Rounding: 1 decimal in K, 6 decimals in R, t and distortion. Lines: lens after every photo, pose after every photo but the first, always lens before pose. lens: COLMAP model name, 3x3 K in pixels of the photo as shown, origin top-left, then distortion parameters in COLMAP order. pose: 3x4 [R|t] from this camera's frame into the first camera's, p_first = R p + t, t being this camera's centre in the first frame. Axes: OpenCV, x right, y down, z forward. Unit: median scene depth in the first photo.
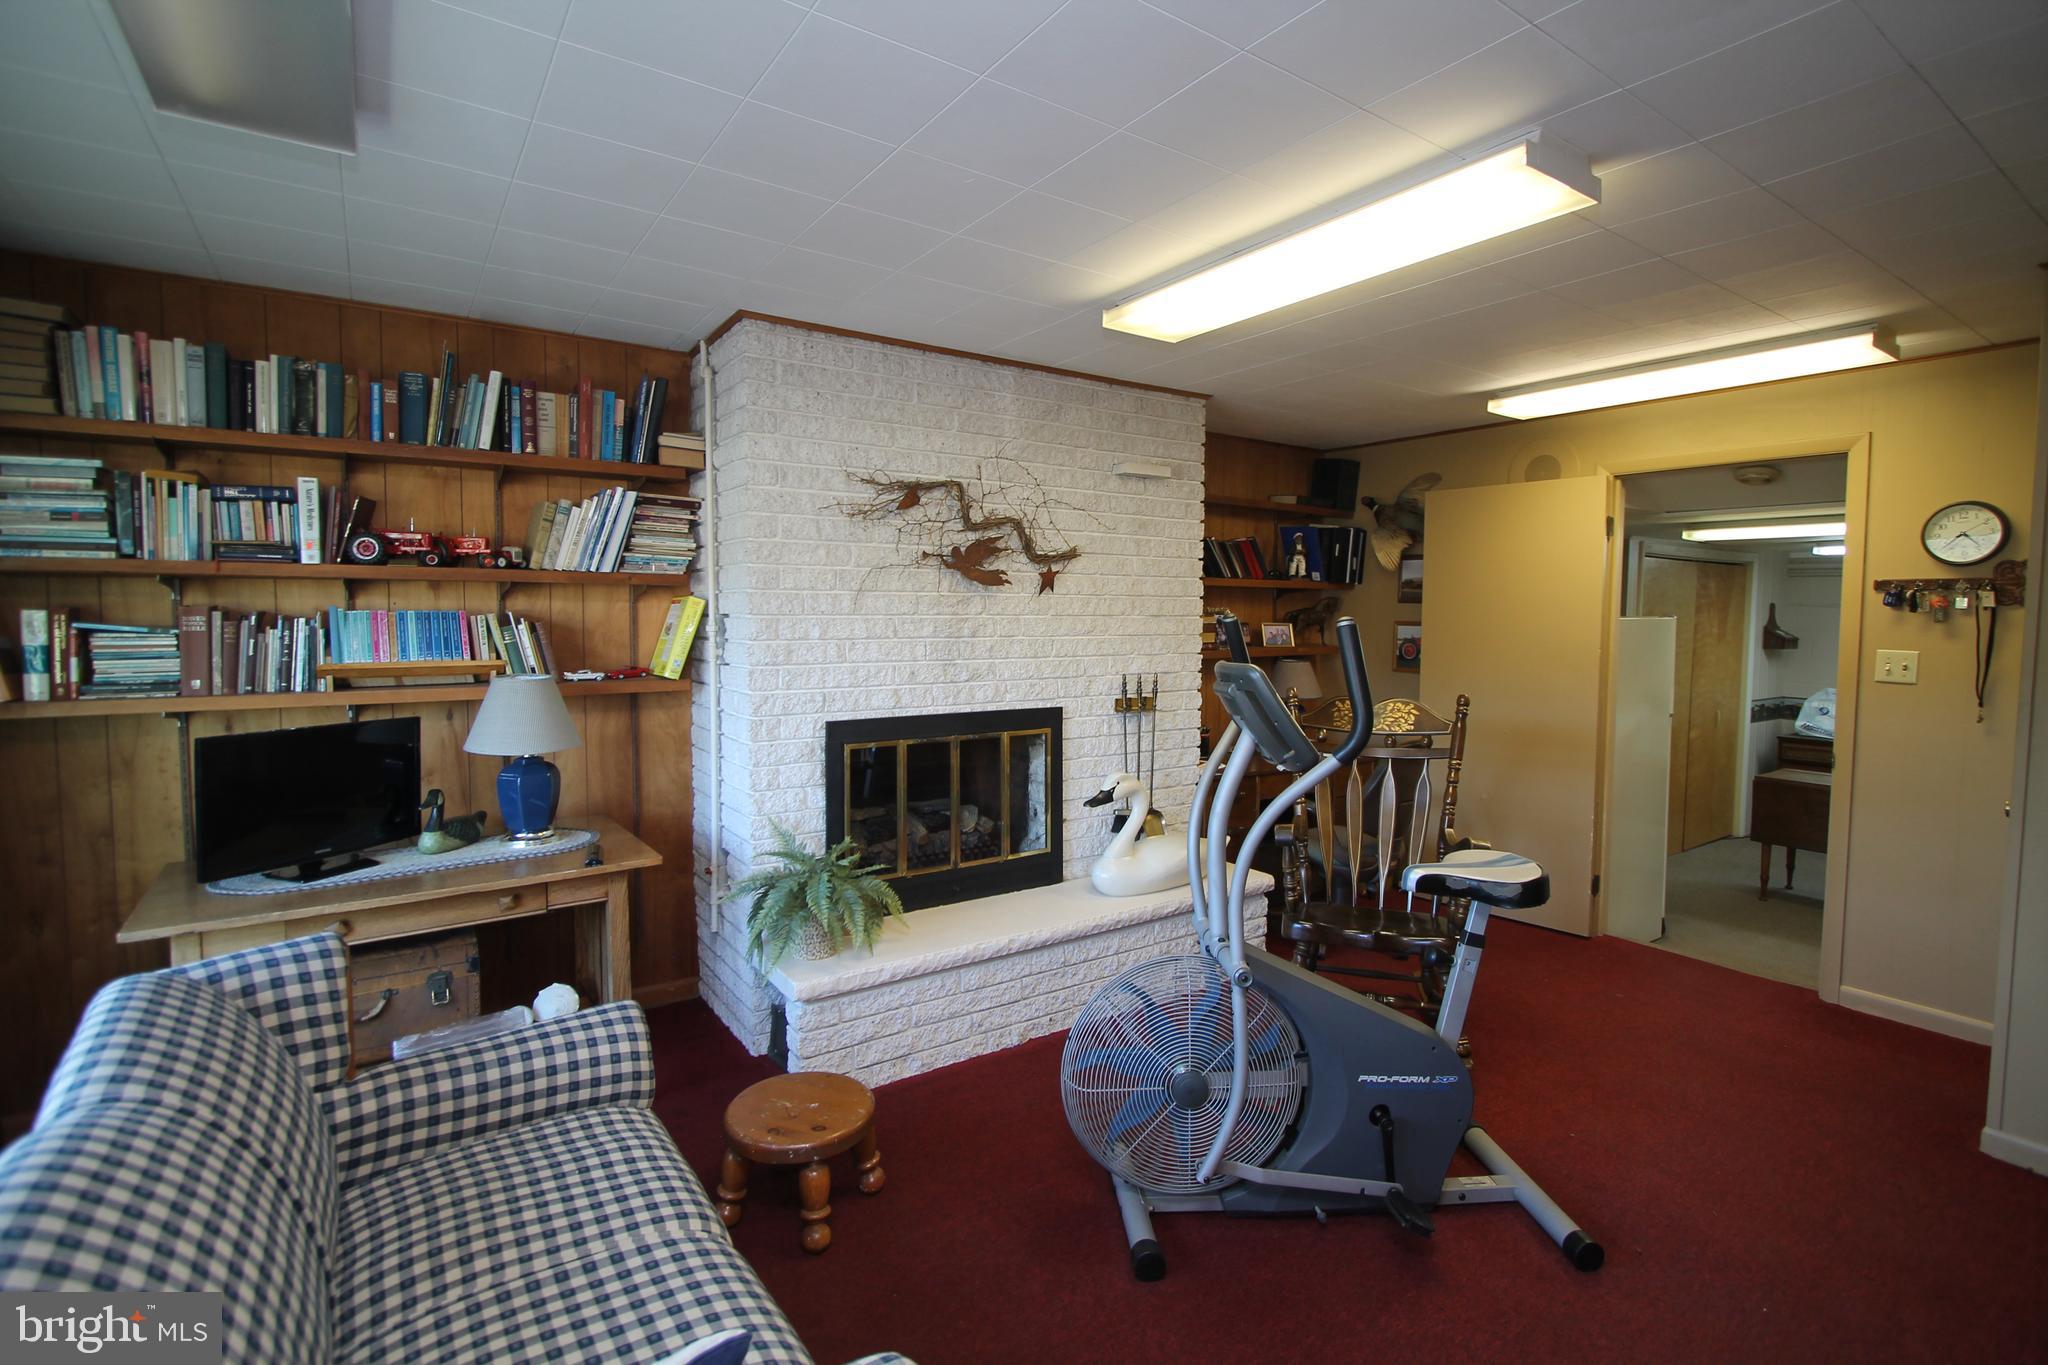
lens RADIAL K [[953.8, 0, 1019.9], [0, 953.8, 680.1], [0, 0, 1]] dist [-0.014757, 0.004130]
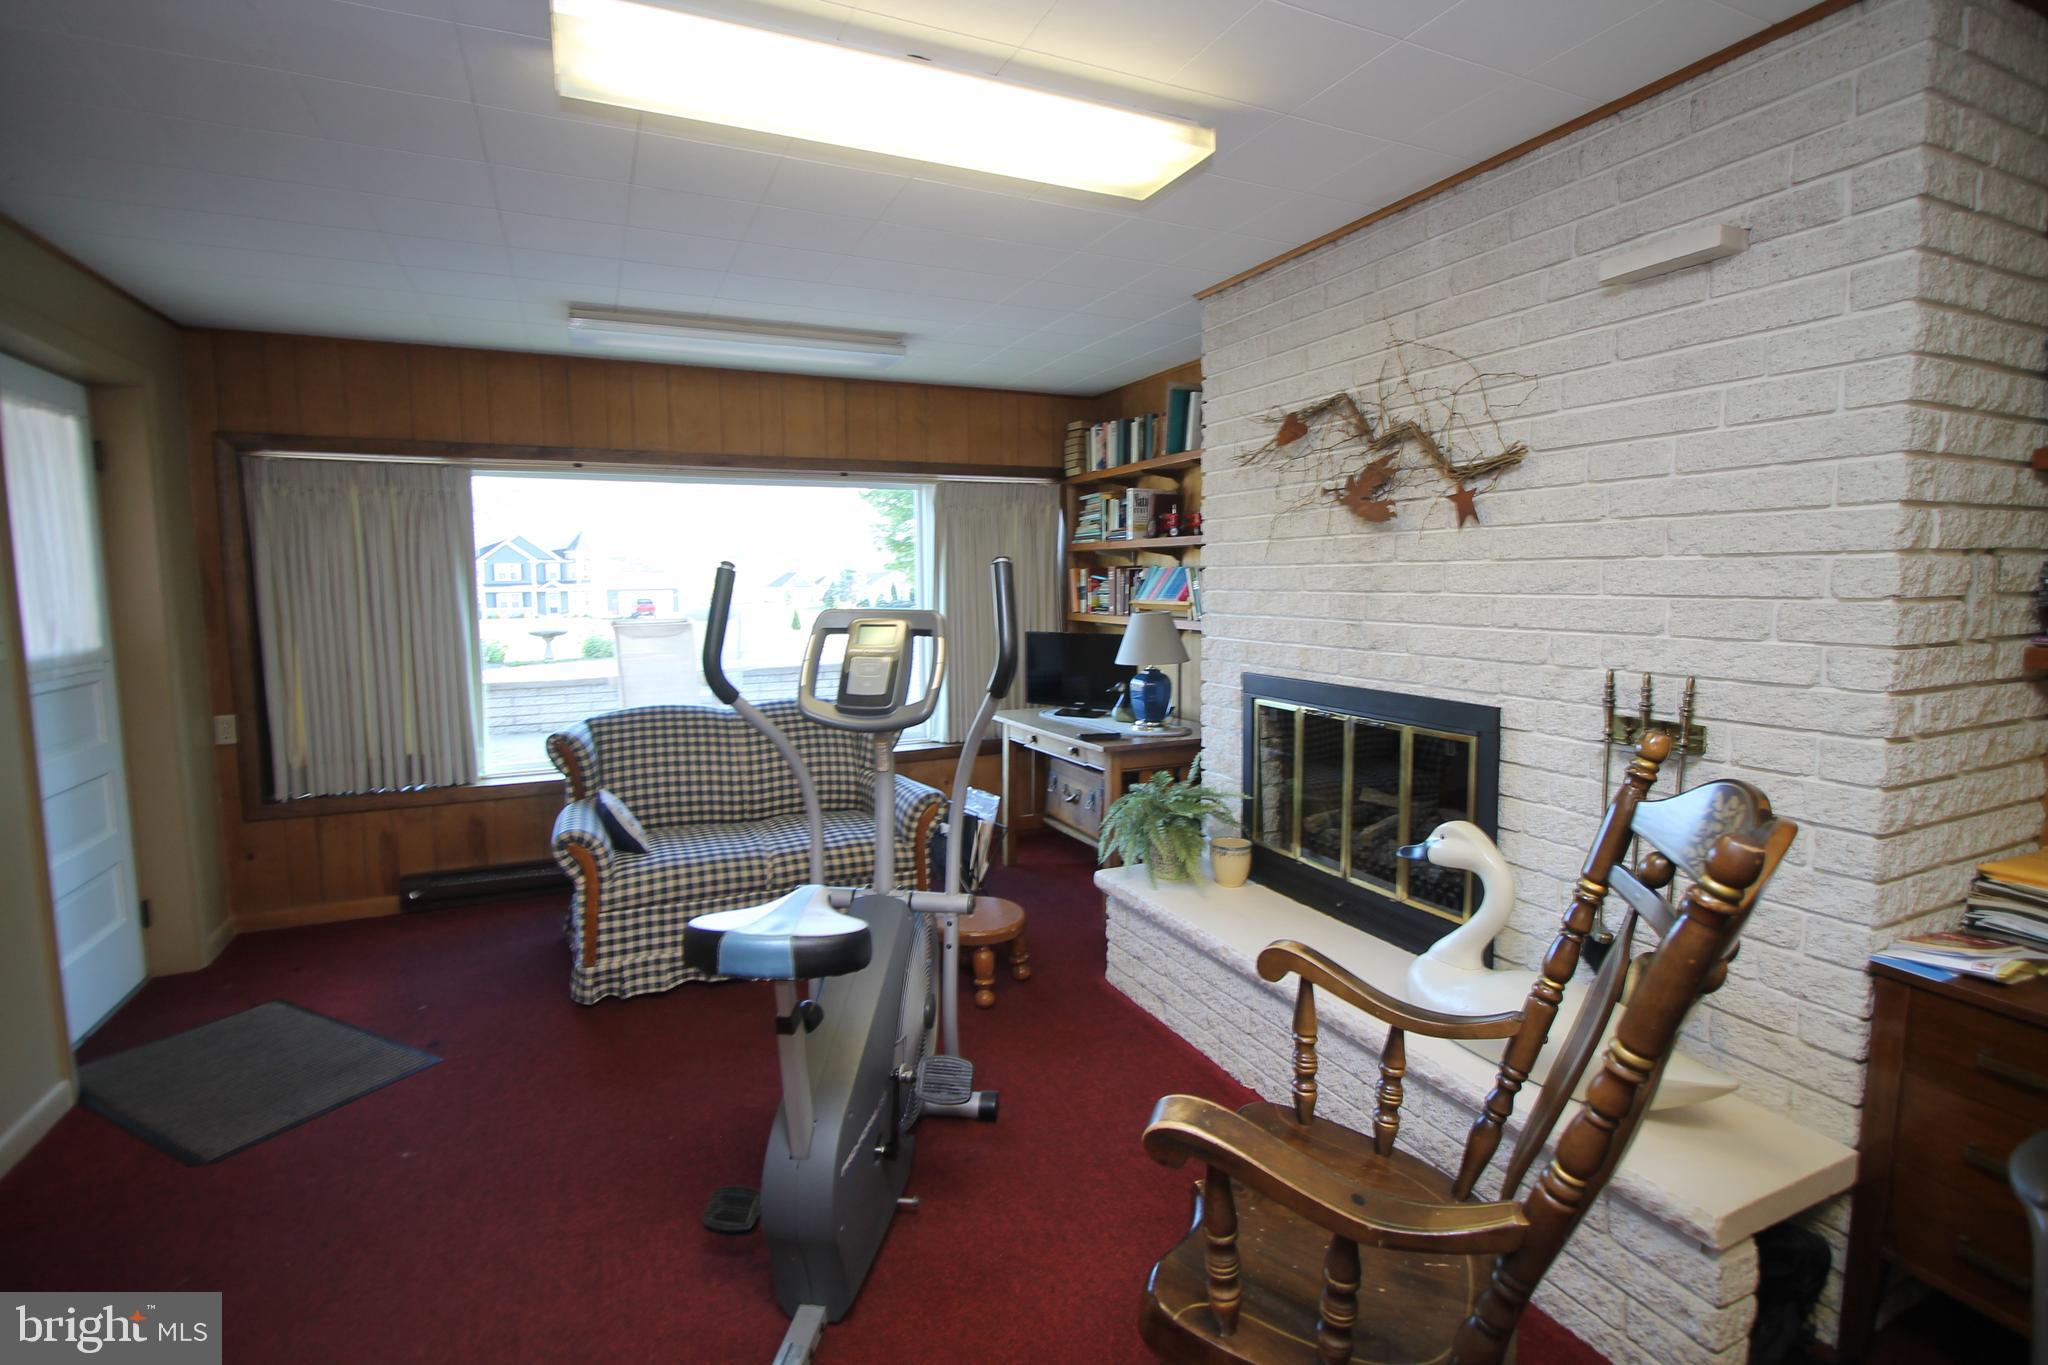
lens RADIAL K [[953.8, 0, 1016.5], [0, 953.8, 676.8], [0, 0, 1]] dist [-0.014757, 0.004130]
pose [[-0.168013, 0.101822, -0.980512, 0.732756], [-0.054160, 0.992196, 0.112315, -0.046459], [0.984296, 0.071975, -0.161187, 0.825040]]
